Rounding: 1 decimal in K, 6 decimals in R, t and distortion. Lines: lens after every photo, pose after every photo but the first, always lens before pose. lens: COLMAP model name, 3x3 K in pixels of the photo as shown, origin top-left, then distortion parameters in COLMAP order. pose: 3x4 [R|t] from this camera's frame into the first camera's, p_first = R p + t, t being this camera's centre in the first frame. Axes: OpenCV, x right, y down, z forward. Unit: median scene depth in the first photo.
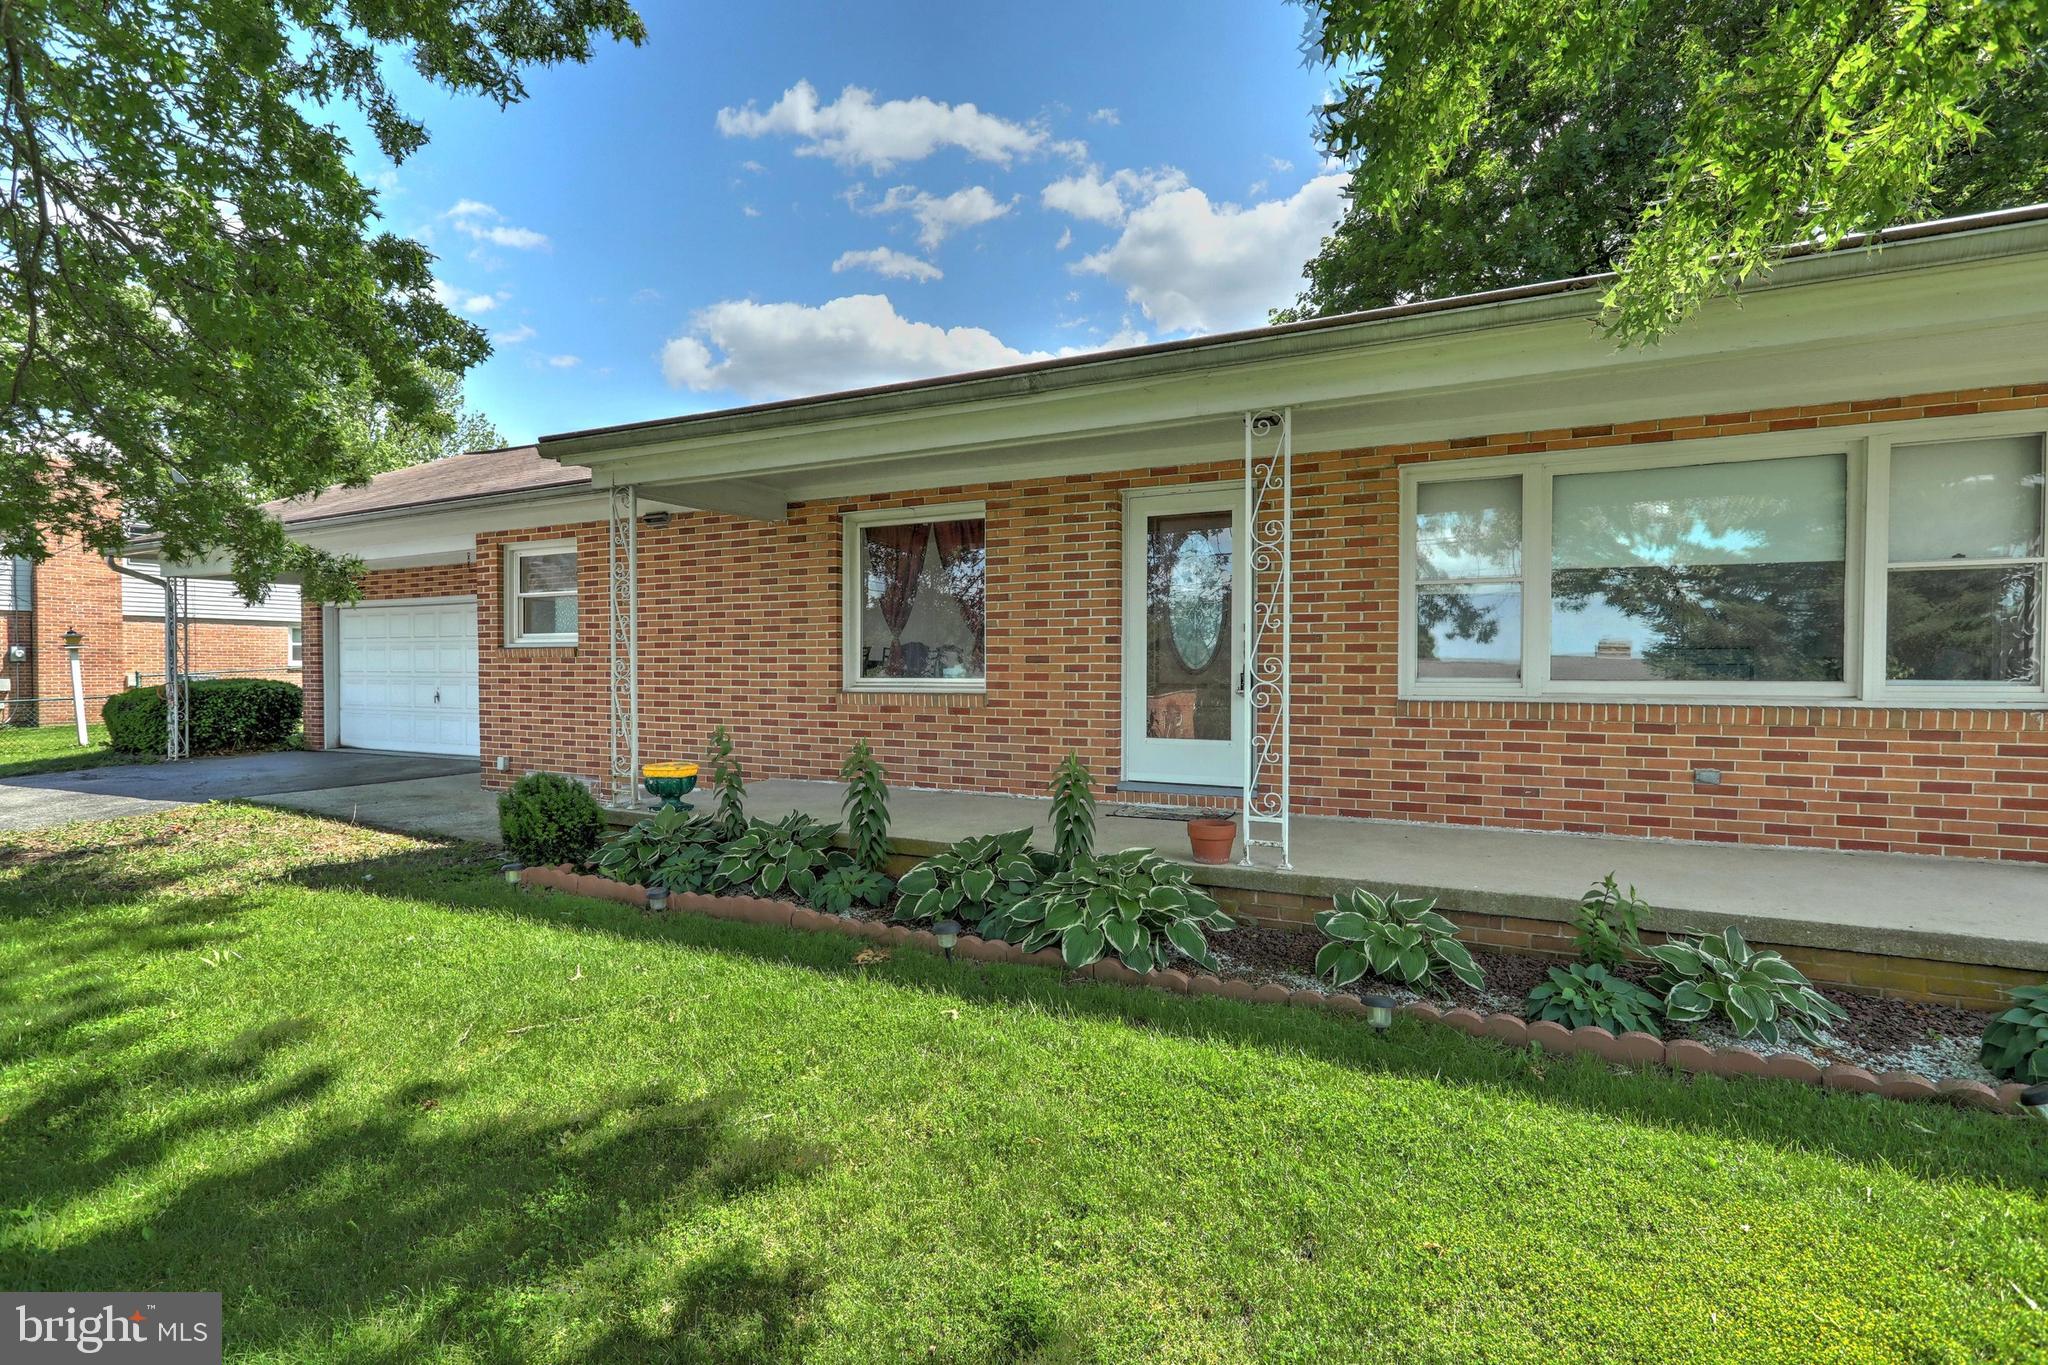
lens RADIAL K [[979.1, 0, 1026.0], [0, 979.1, 676.8], [0, 0, 1]] dist [-0.003120, 0.002623]
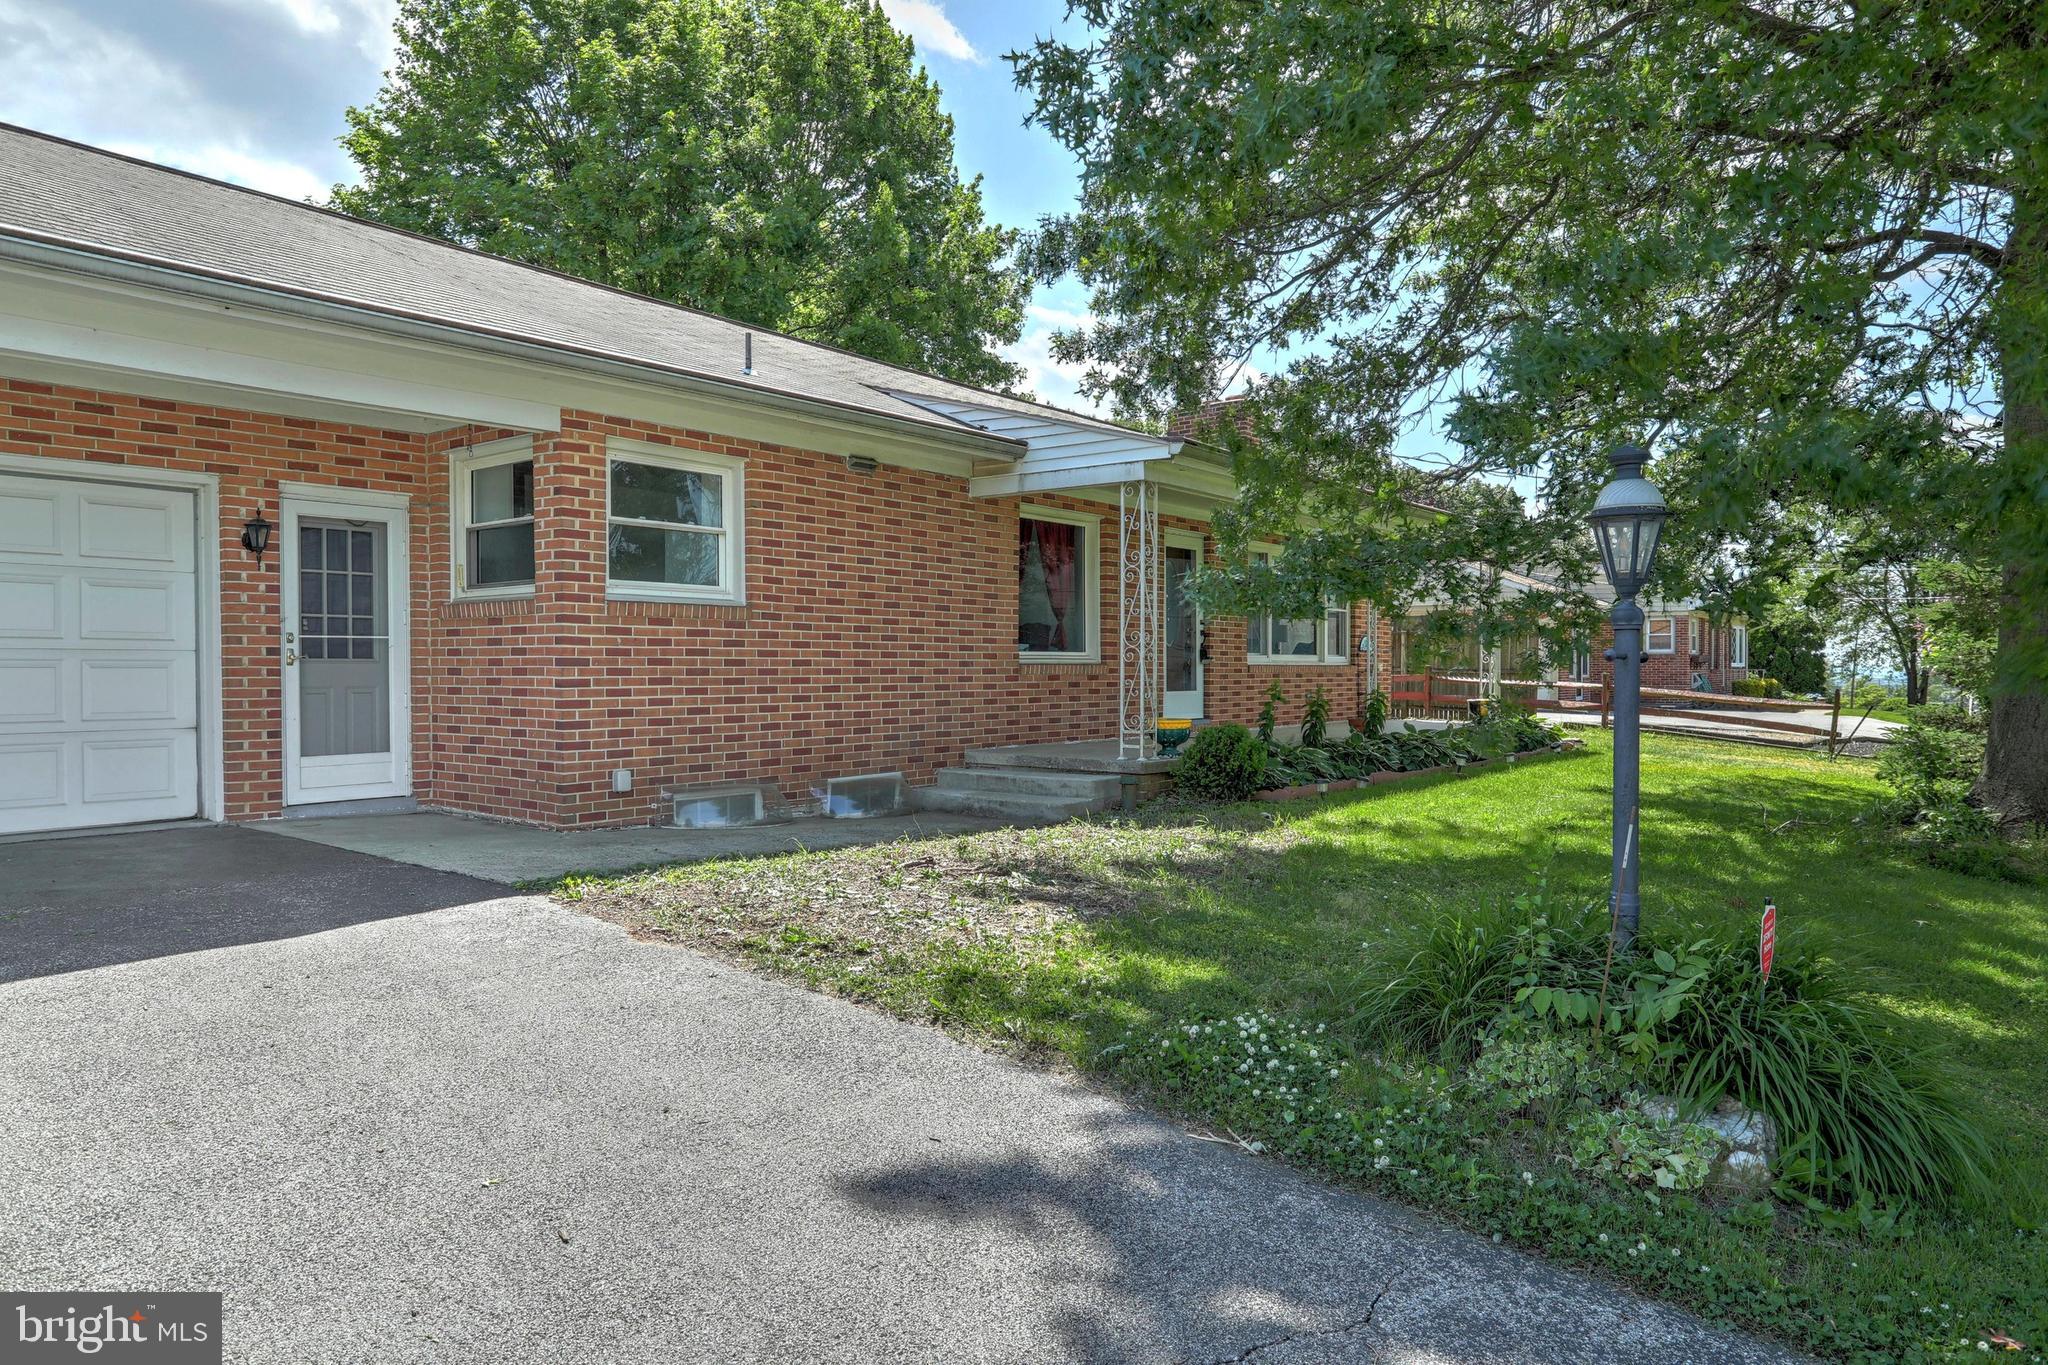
lens RADIAL K [[1308.3, 0, 1026.9], [0, 1308.3, 683.2], [0, 0, 1]] dist [0.000575, 0.001715]
pose [[0.184405, -0.008644, 0.982812, -1.499185], [0.015561, 0.999862, 0.005874, 0.026654], [-0.982727, 0.014211, 0.184514, 0.659623]]
